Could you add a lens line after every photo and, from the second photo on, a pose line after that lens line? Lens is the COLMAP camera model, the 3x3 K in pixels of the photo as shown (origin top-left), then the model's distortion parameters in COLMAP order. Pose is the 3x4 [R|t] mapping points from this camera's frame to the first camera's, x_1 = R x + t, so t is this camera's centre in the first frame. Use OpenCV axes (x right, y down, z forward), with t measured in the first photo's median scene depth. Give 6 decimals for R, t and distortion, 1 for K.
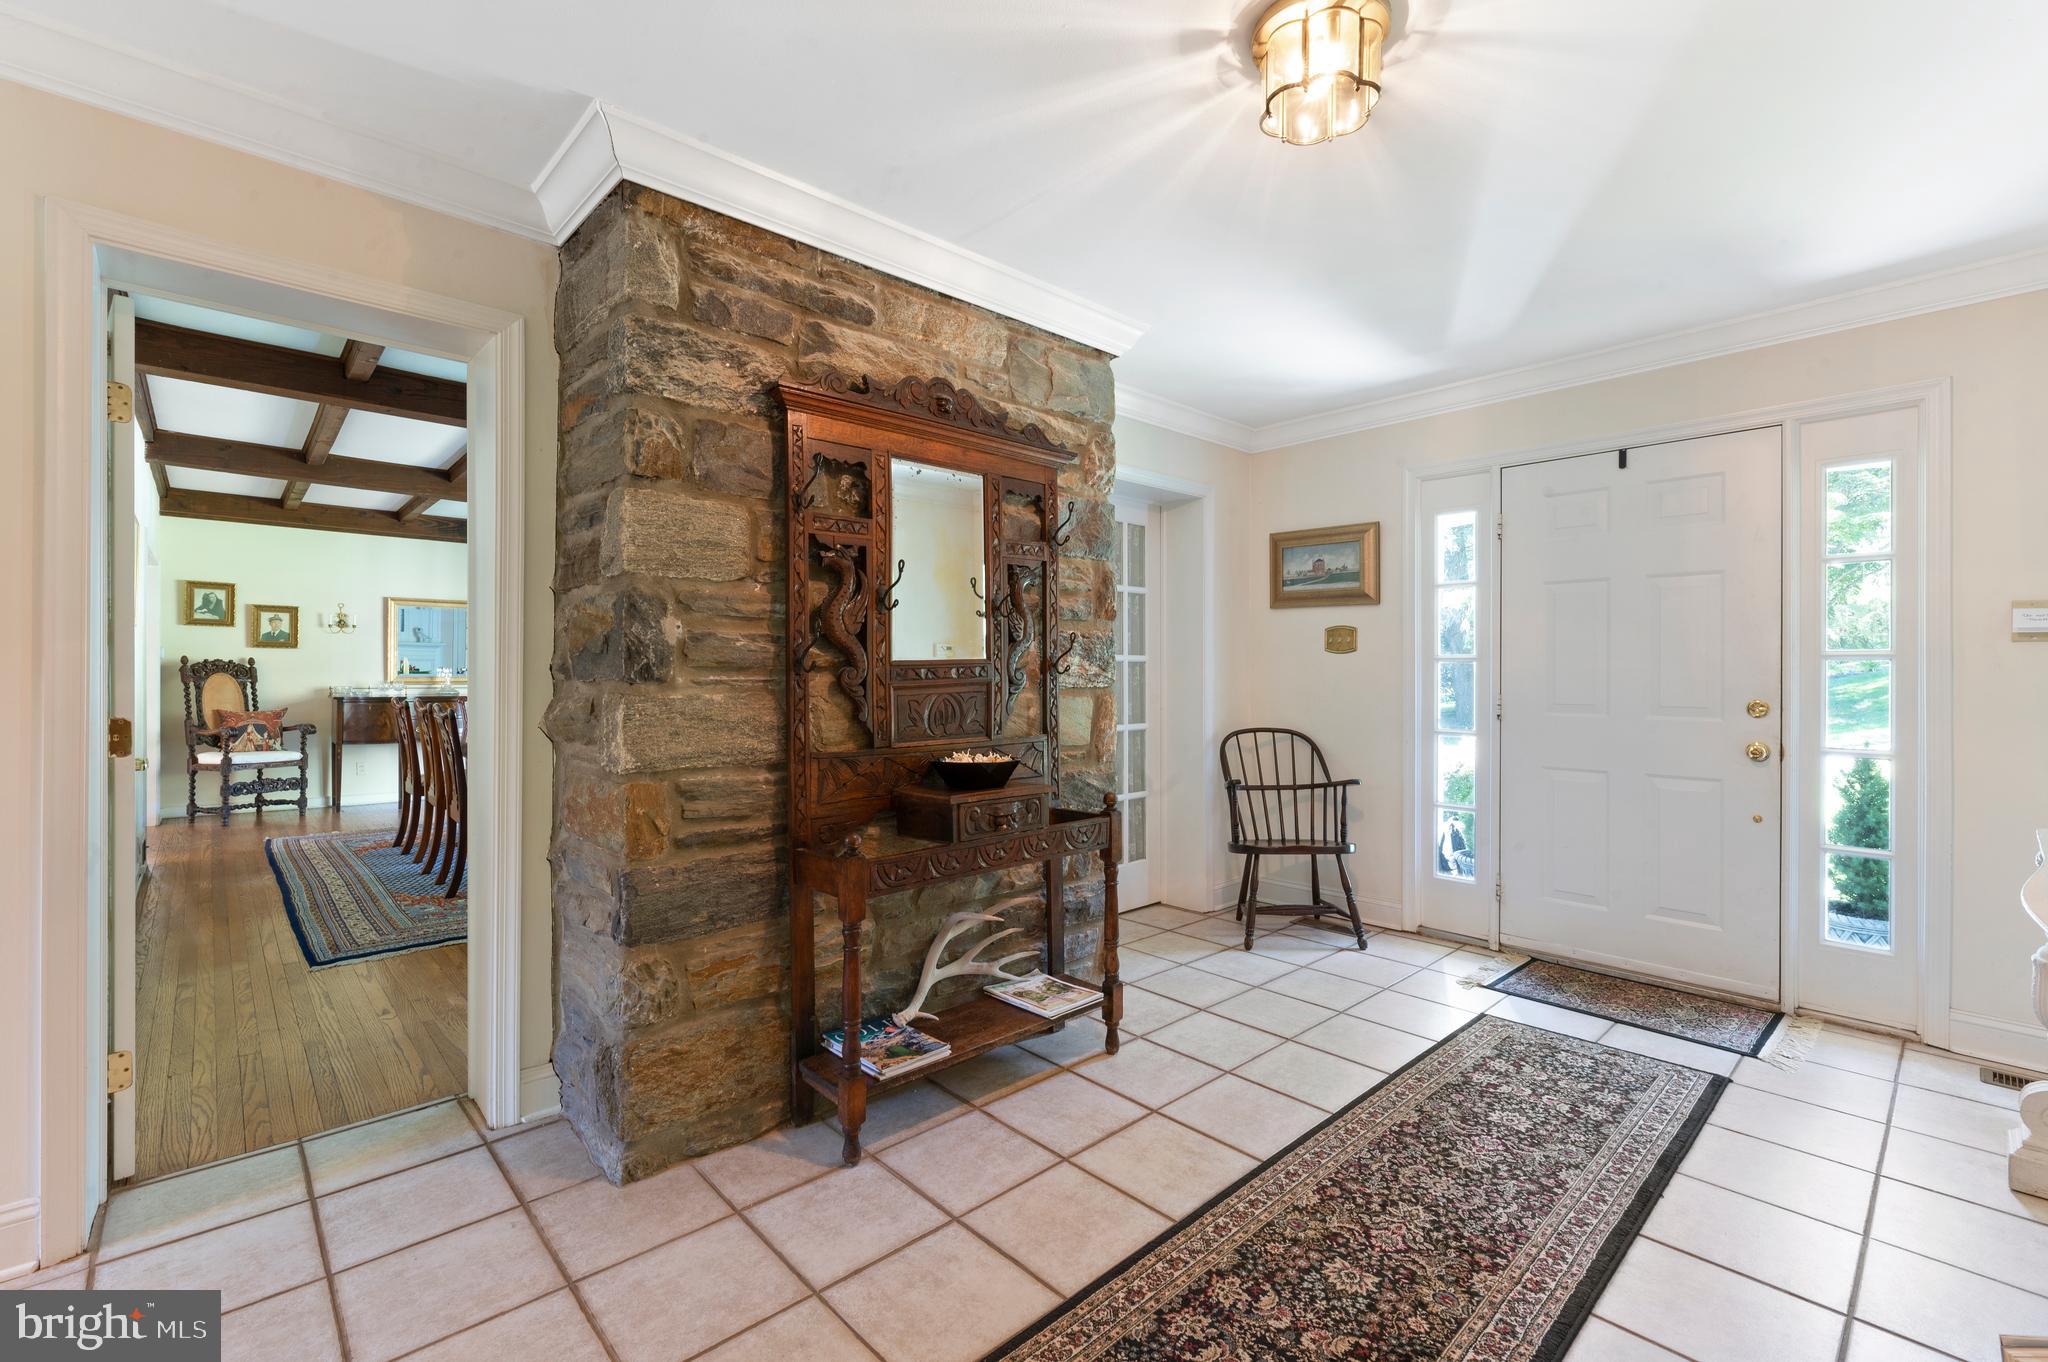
lens RADIAL K [[885.2, 0, 1029.3], [0, 885.2, 669.2], [0, 0, 1]] dist [0.003205, -0.001838]
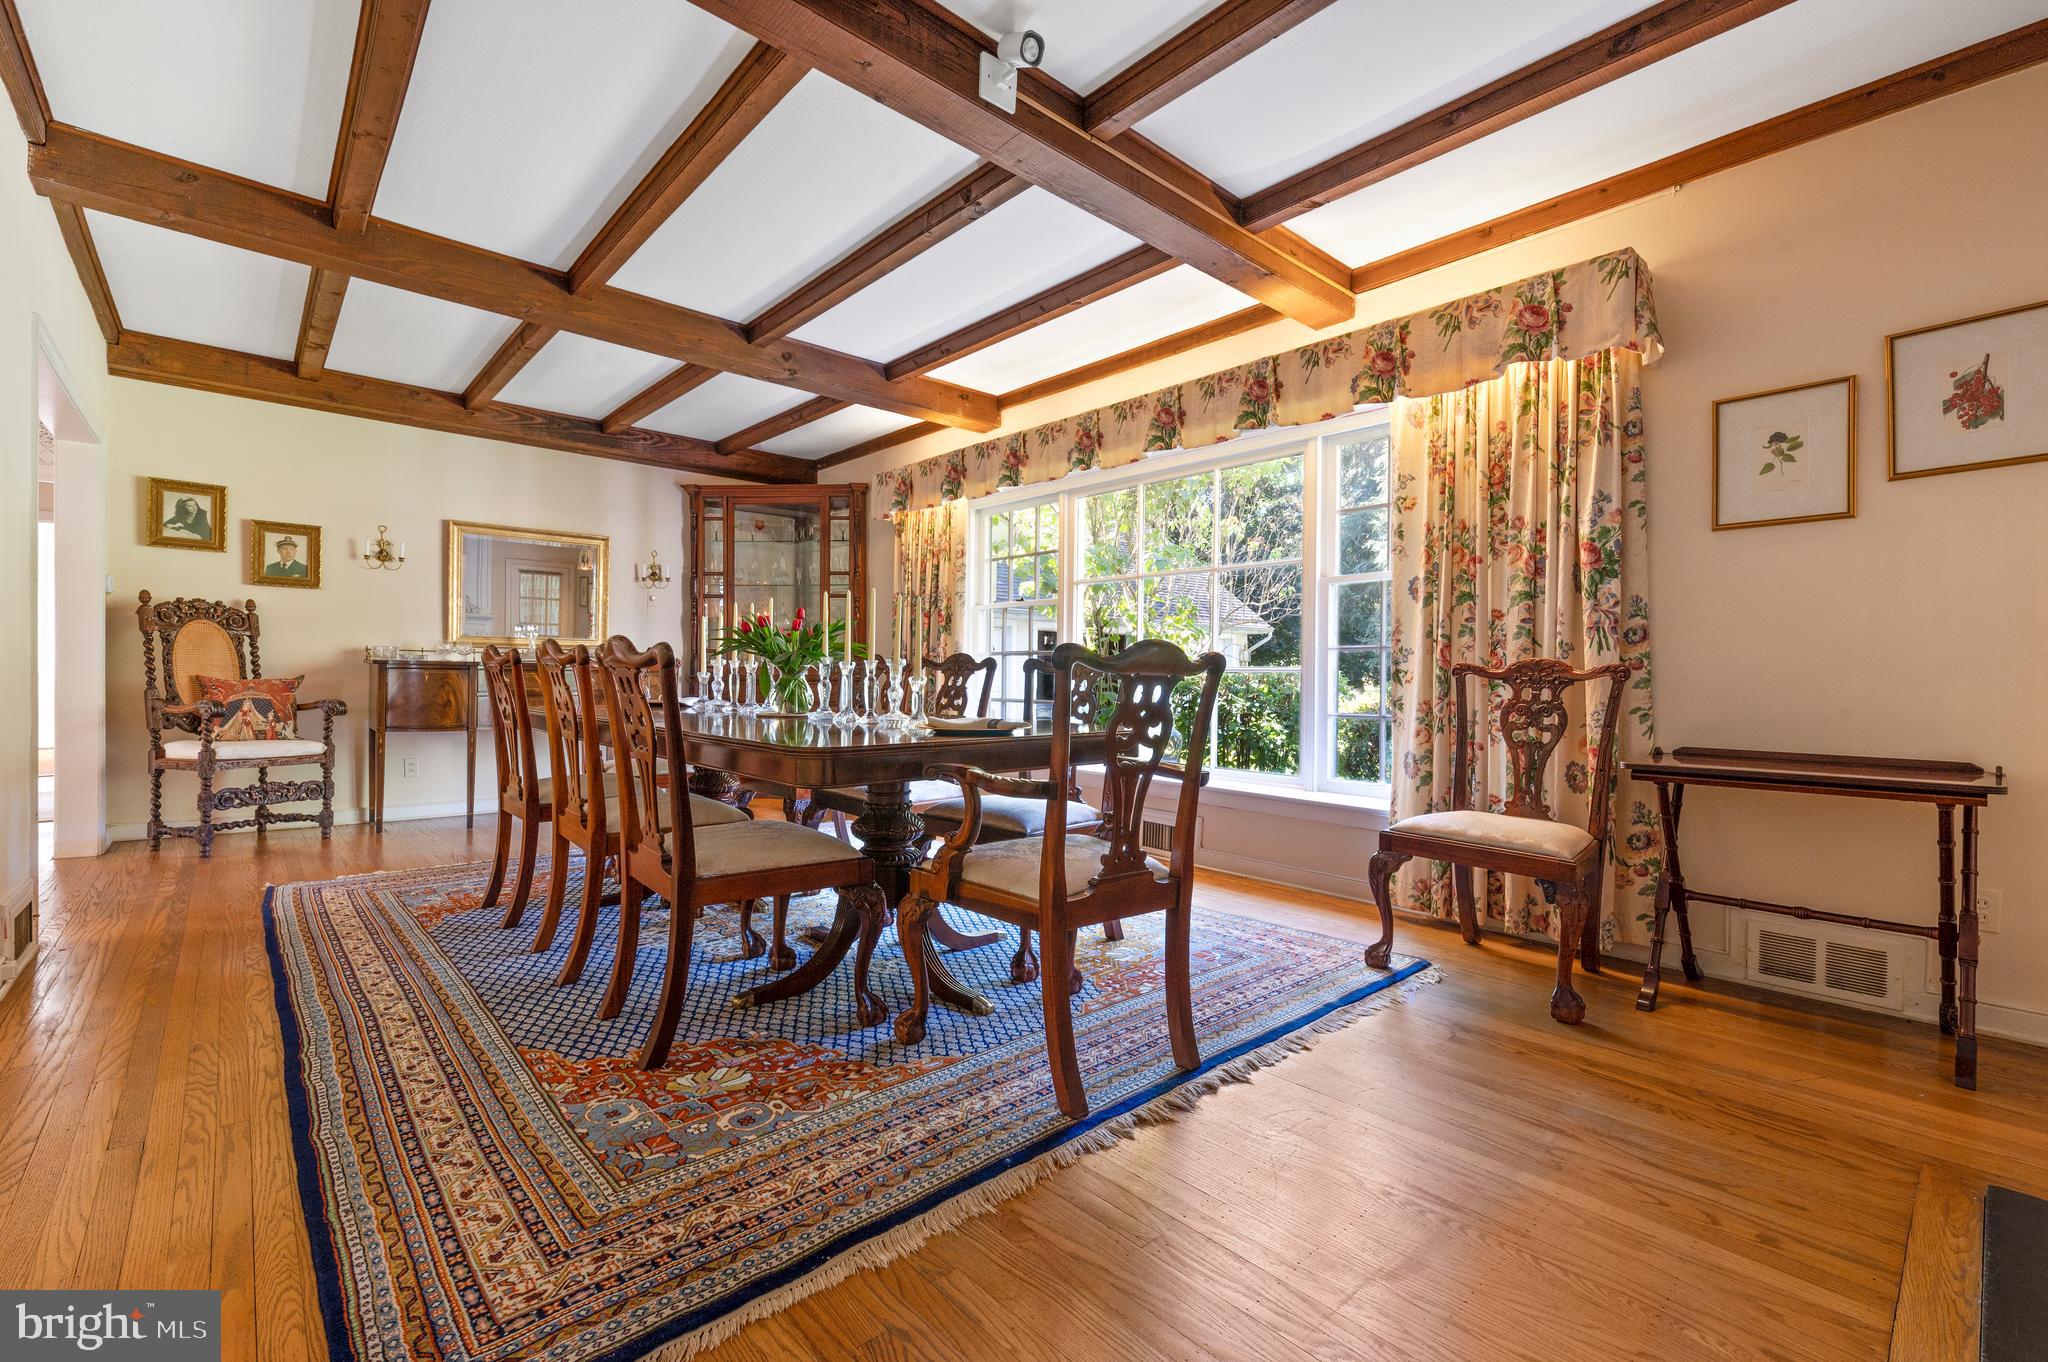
lens RADIAL K [[885.2, 0, 1034.6], [0, 885.2, 677.0], [0, 0, 1]] dist [0.003205, -0.001838]
pose [[0.999888, 0.008519, -0.012280, -0.289799], [-0.008408, 0.999924, 0.009044, 0.035096], [0.012356, -0.008939, 0.999884, 0.352889]]
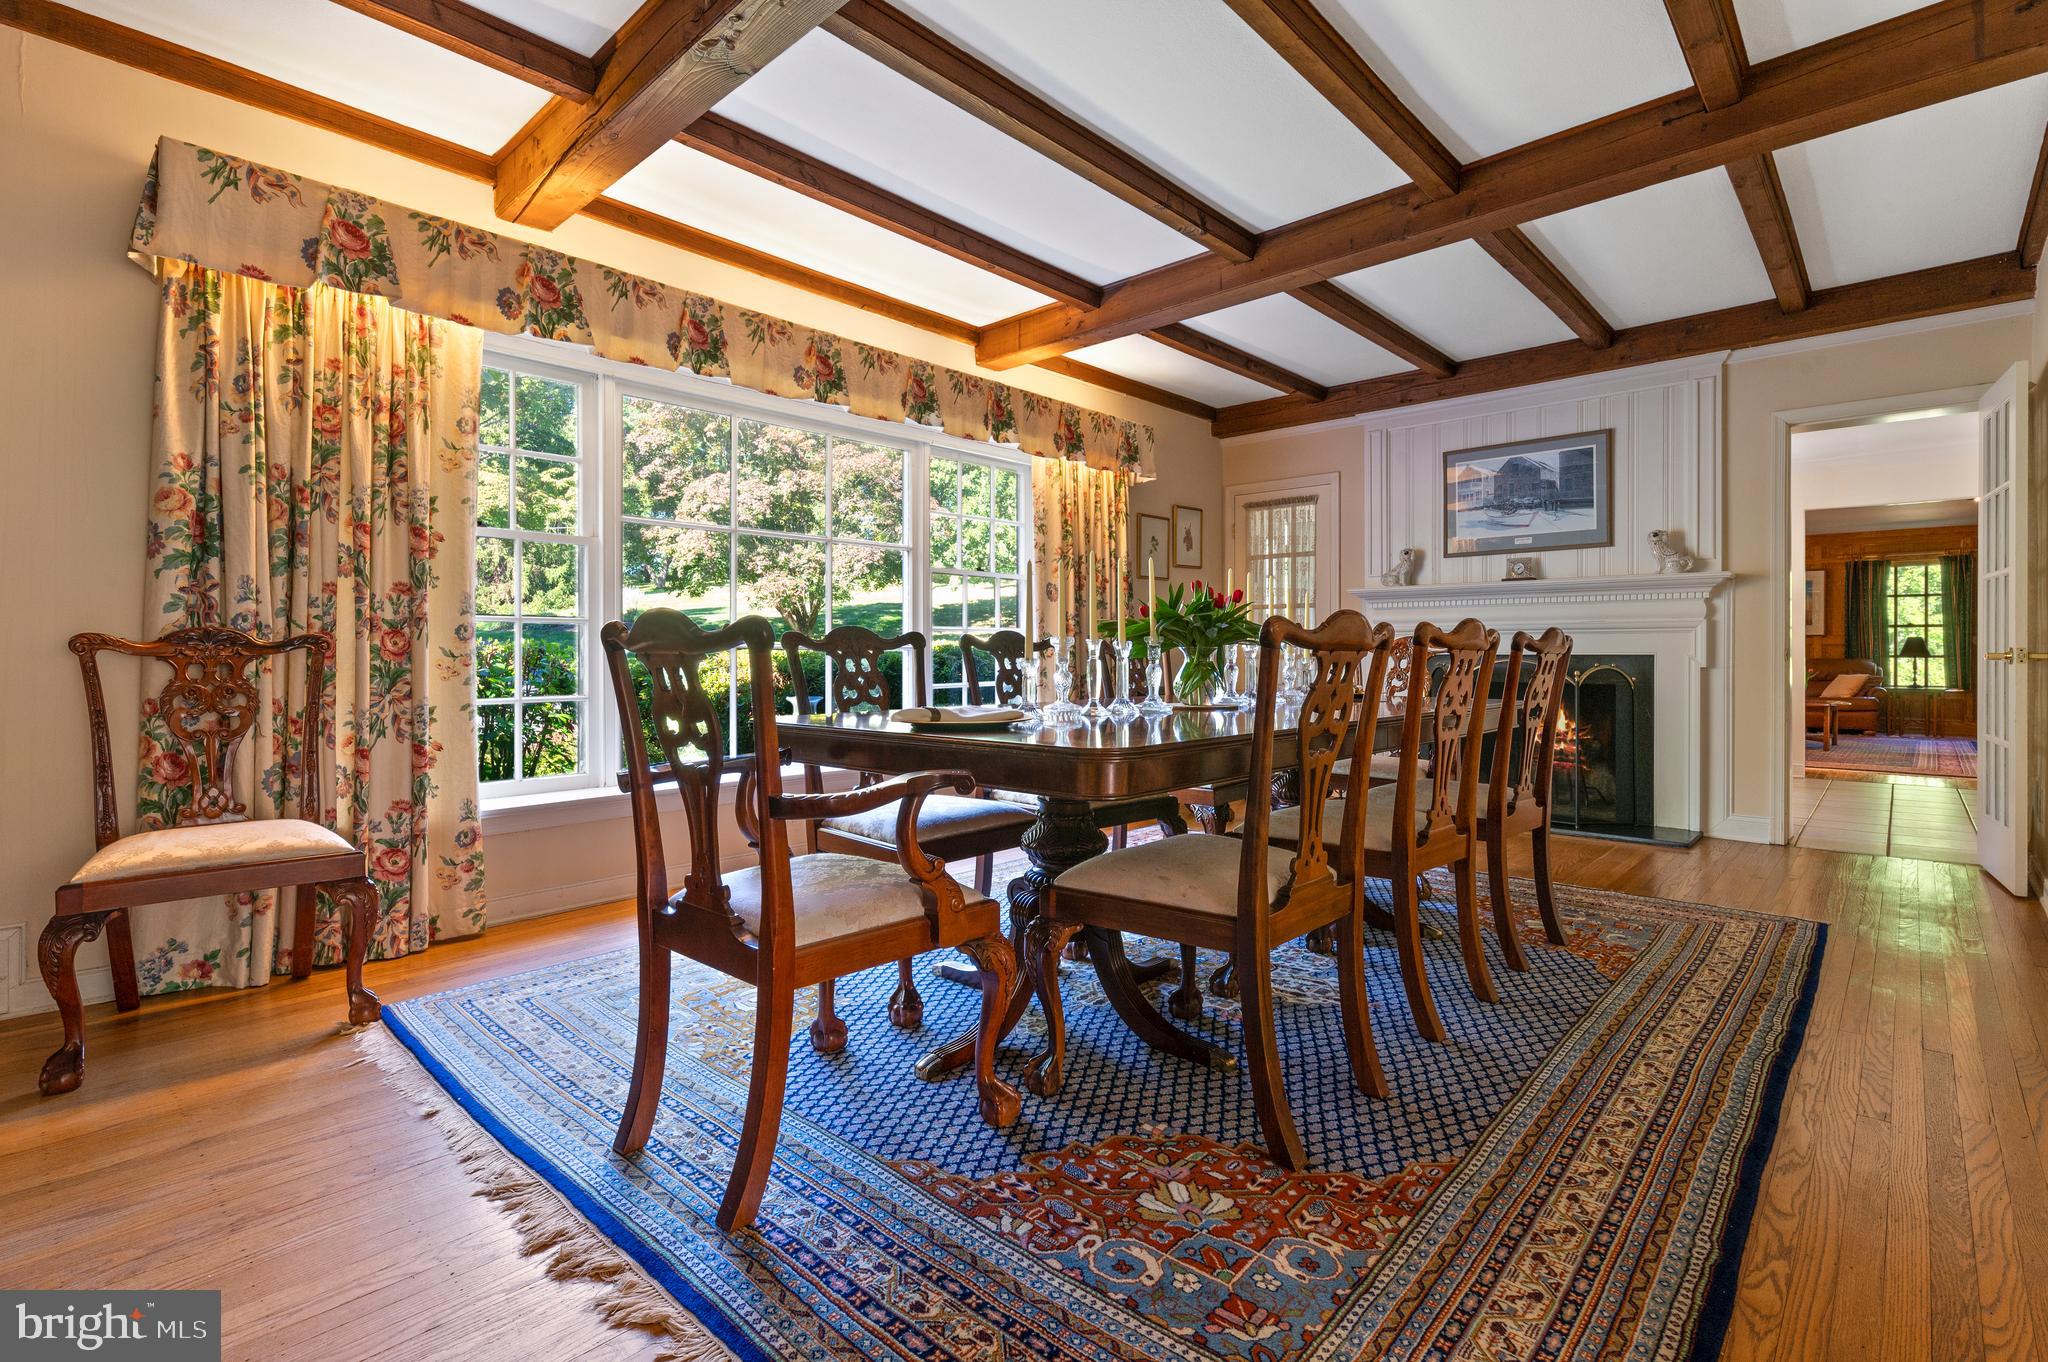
lens RADIAL K [[954.6, 0, 1027.1], [0, 954.6, 661.7], [0, 0, 1]] dist [-0.003077, 0.000507]
pose [[-0.075132, -0.013716, 0.997079, -0.876540], [-0.004571, 0.999900, 0.013411, 0.033830], [-0.997163, -0.003550, -0.075188, 0.964065]]
